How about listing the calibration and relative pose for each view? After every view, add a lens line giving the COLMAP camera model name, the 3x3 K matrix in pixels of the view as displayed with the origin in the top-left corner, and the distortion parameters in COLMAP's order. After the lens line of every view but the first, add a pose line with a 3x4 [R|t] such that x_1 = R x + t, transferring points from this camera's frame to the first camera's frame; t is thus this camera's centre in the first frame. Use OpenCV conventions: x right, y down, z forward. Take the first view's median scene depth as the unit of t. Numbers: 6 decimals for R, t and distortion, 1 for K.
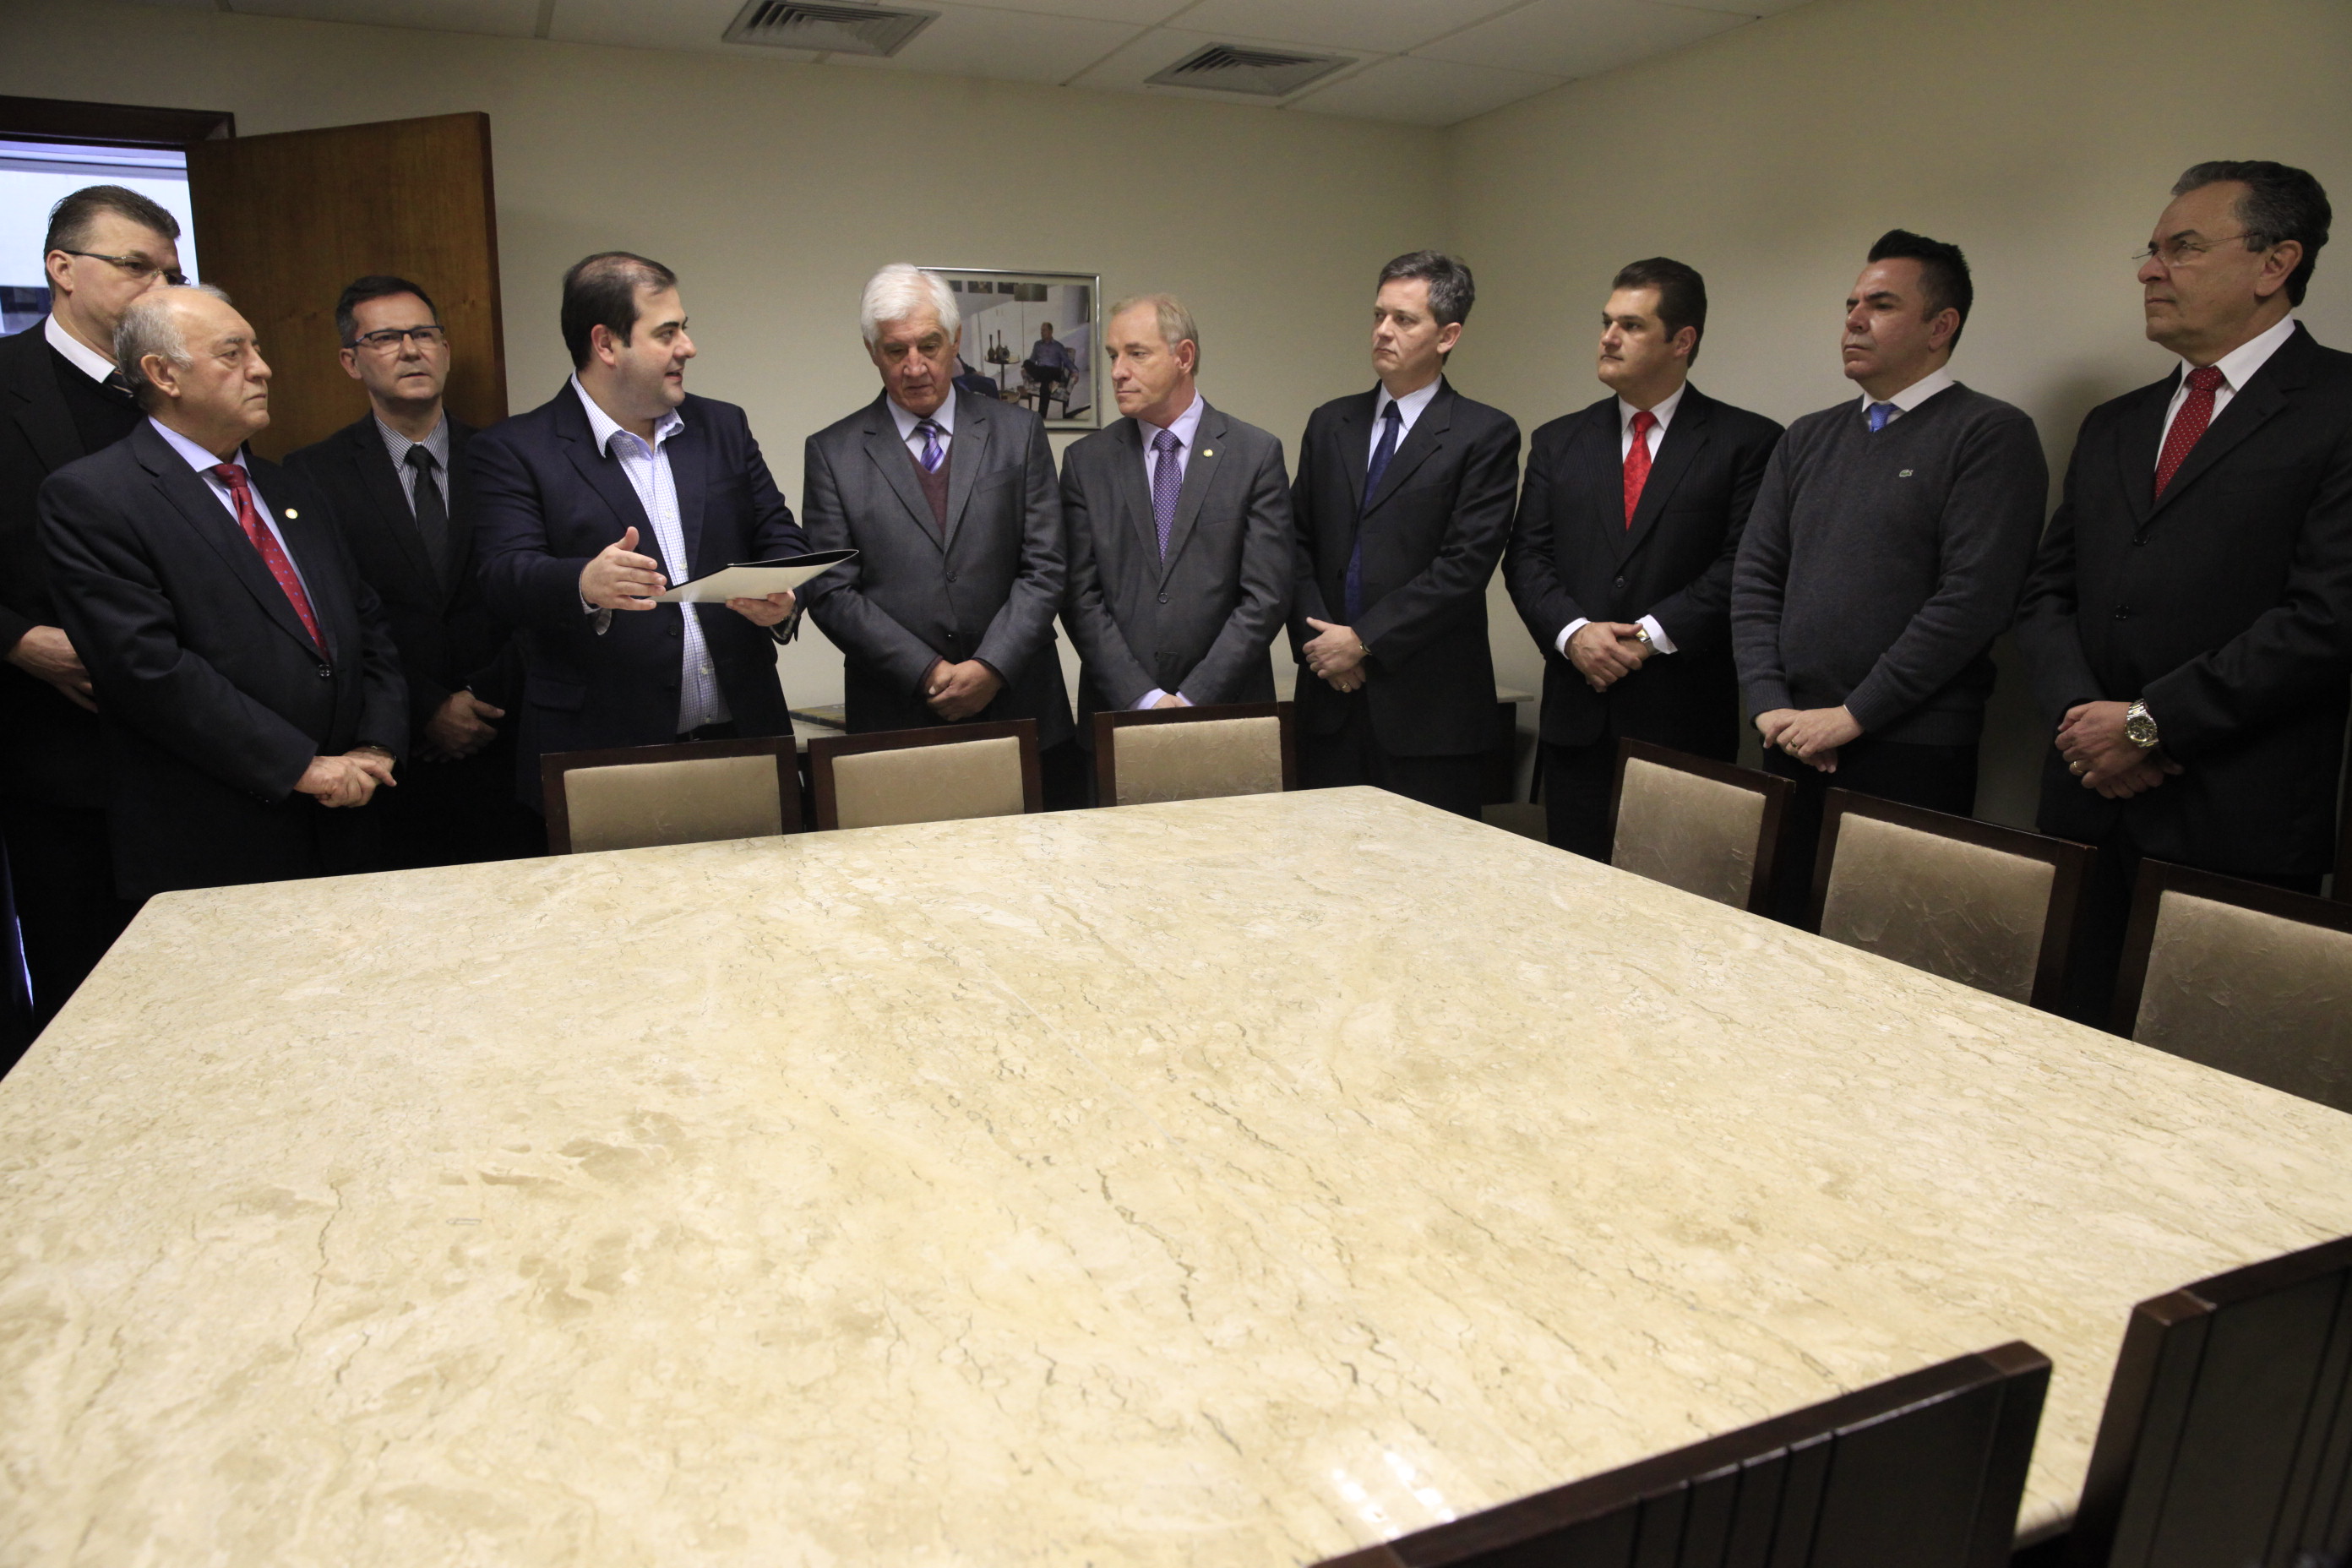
lens RADIAL K [[1572.1, 0, 1191.3], [0, 1572.1, 774.0], [0, 0, 1]] dist [-0.106876, 0.073729]
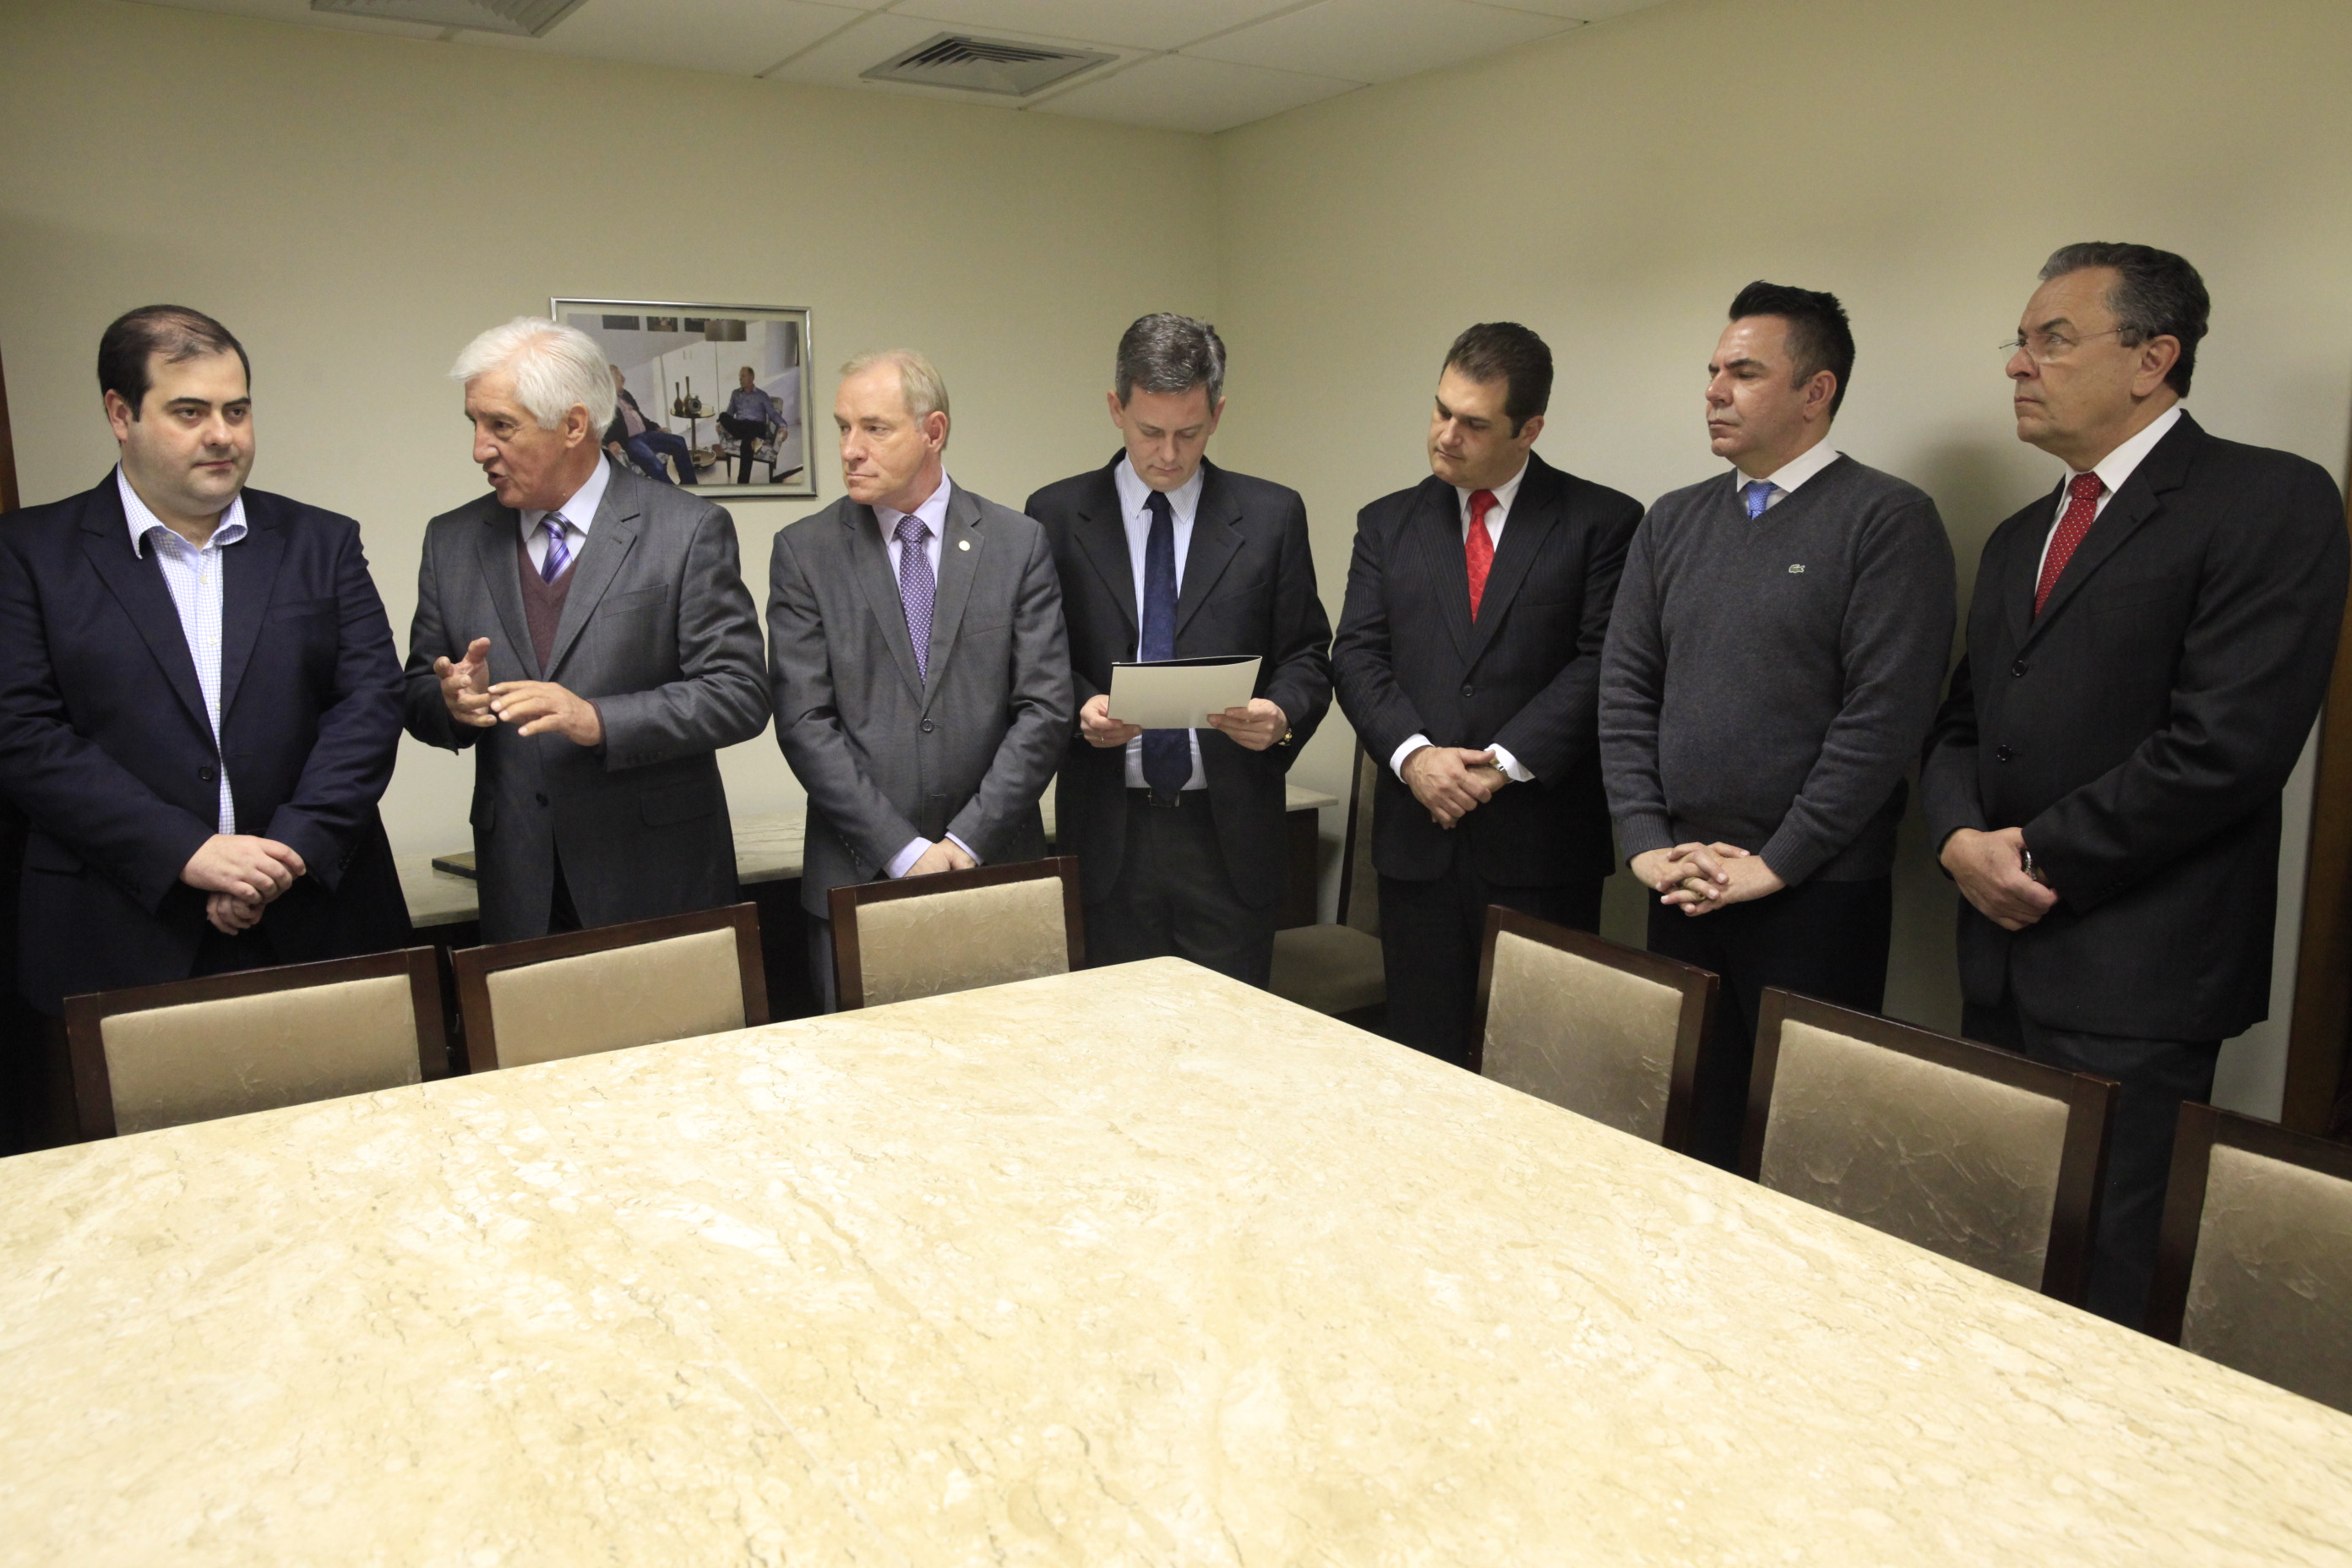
lens RADIAL K [[1715.3, 0, 1180.7], [0, 1715.3, 792.3], [0, 0, 1]] dist [-0.093942, 0.080942]
pose [[0.987220, -0.032983, 0.155914, -0.024600], [0.034865, 0.999348, -0.009349, -0.088215], [-0.155504, 0.014665, 0.987726, 0.151111]]
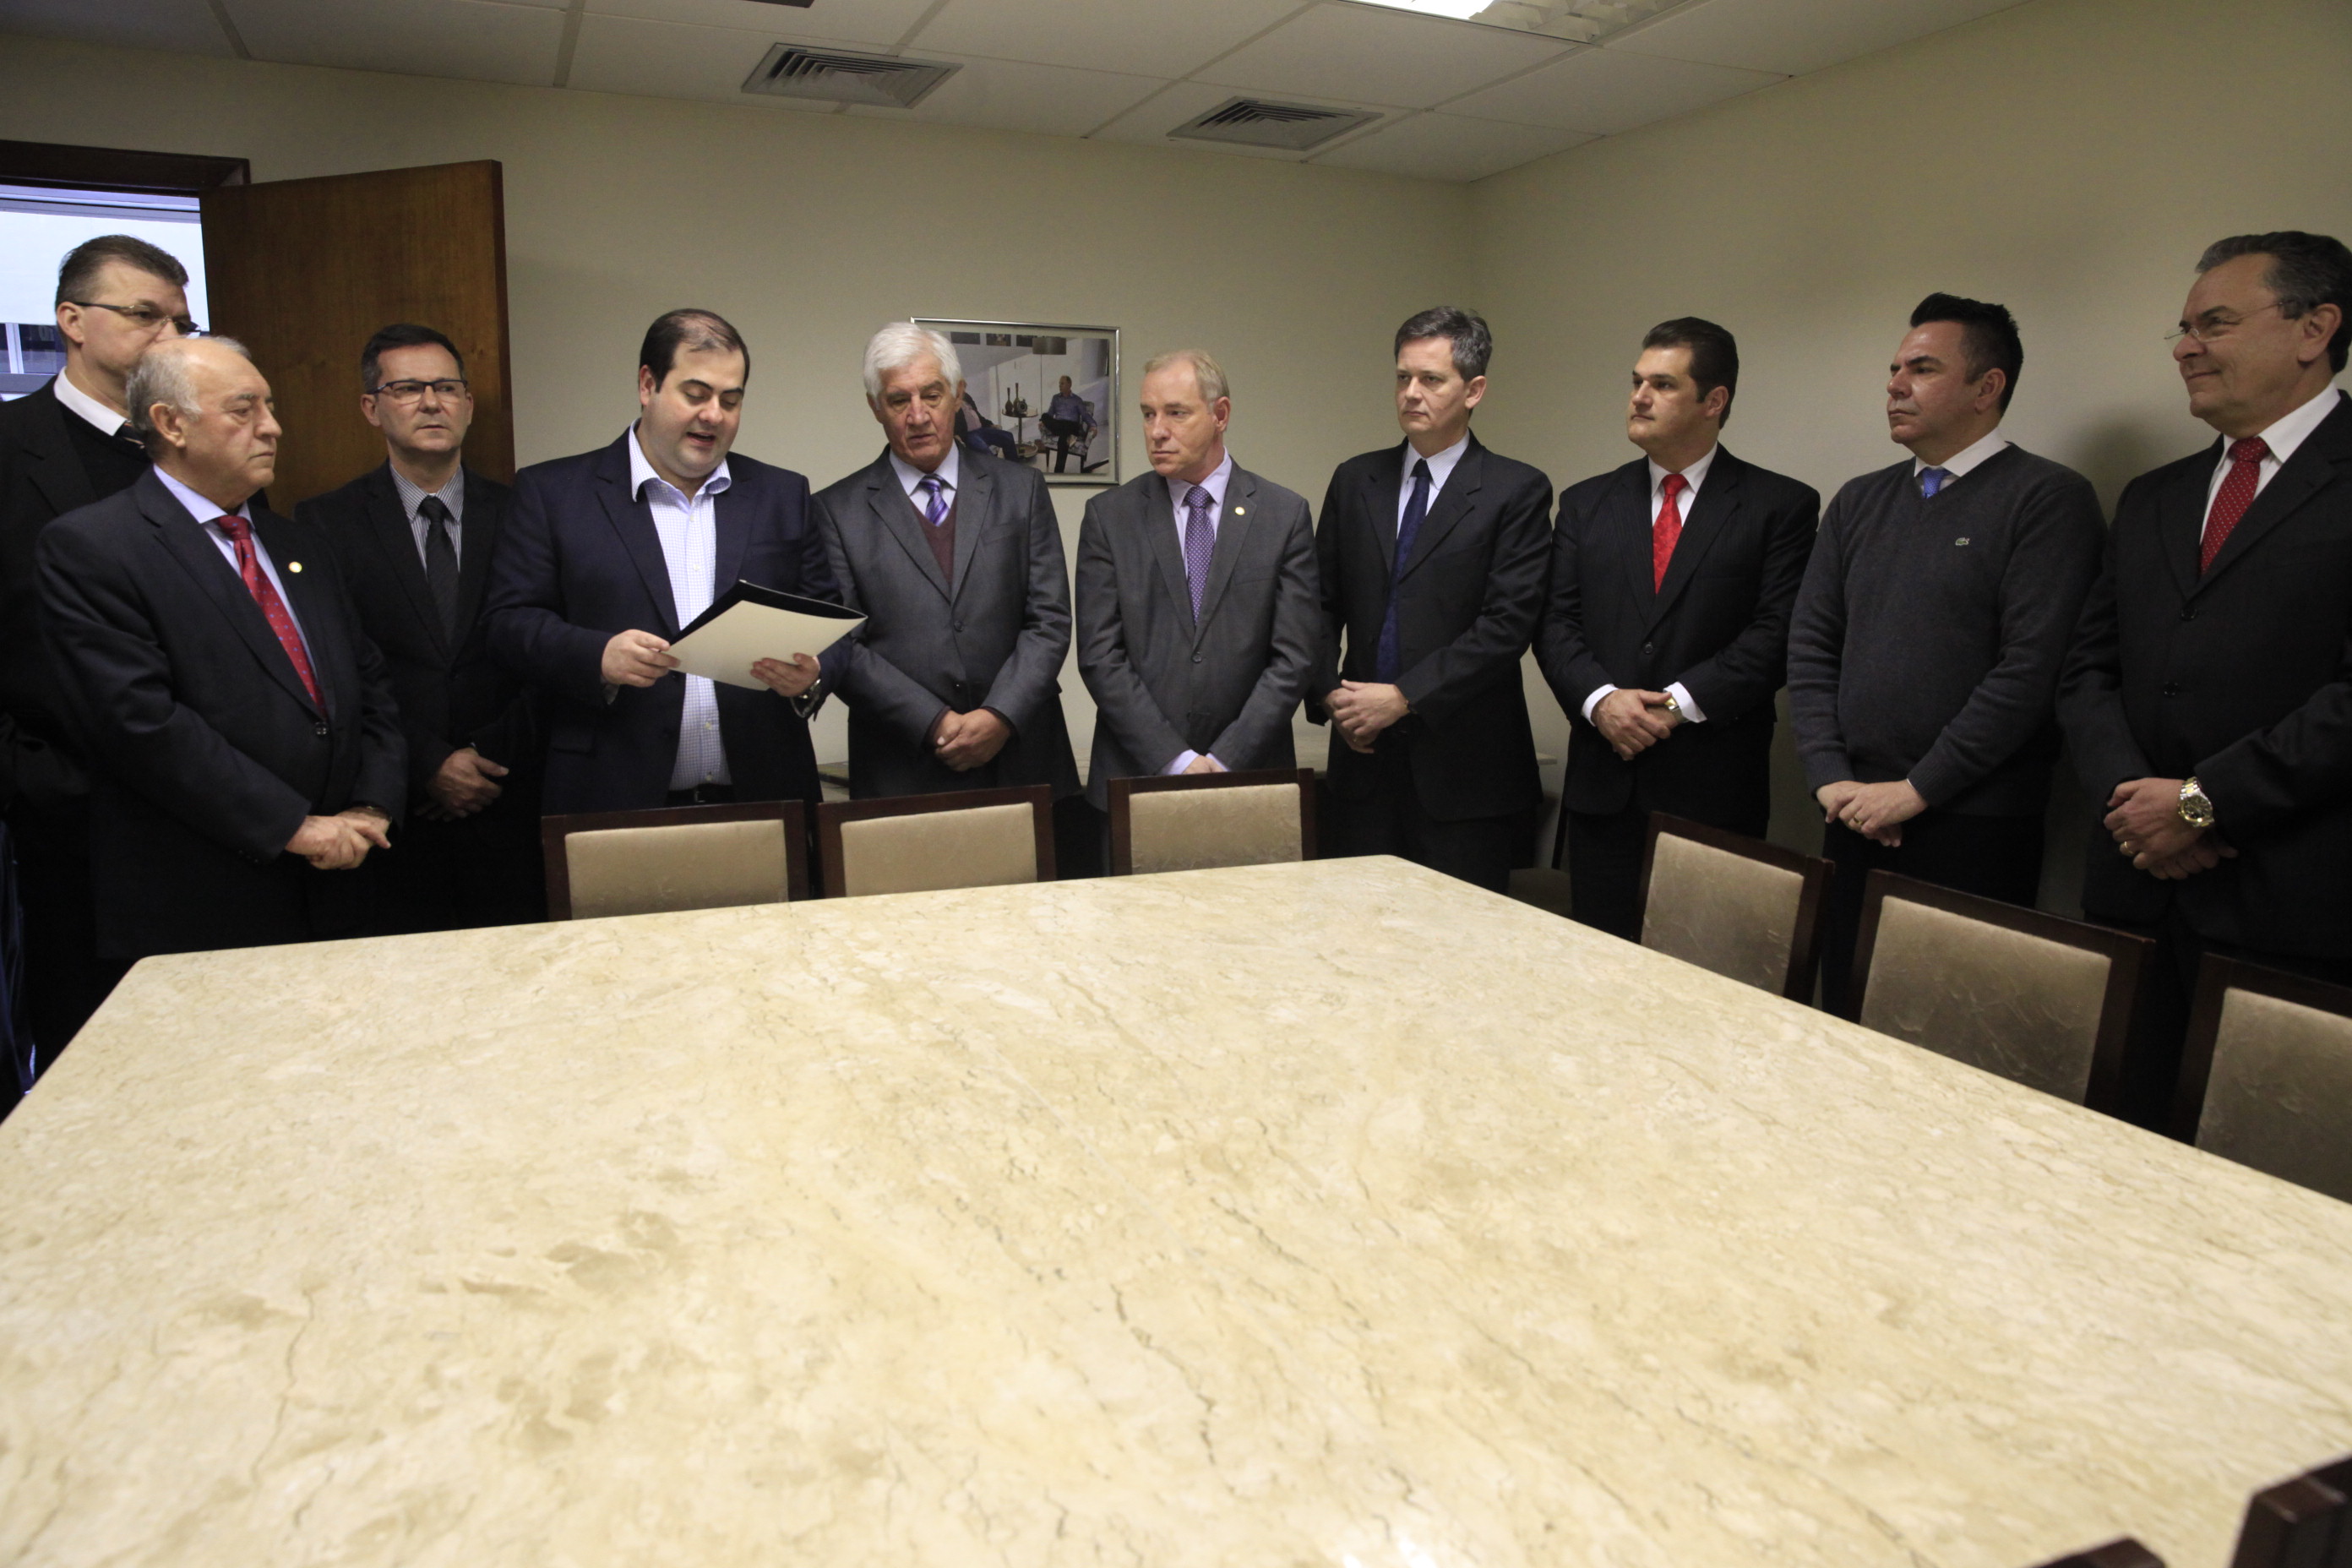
lens RADIAL K [[1572.1, 0, 1191.3], [0, 1572.1, 791.5], [0, 0, 1]] dist [-0.106876, 0.073729]
pose [[0.999910, 0.011047, -0.007605, -0.004540], [-0.011185, 0.999769, -0.018376, -0.016246], [0.007401, 0.018459, 0.999802, 0.028559]]
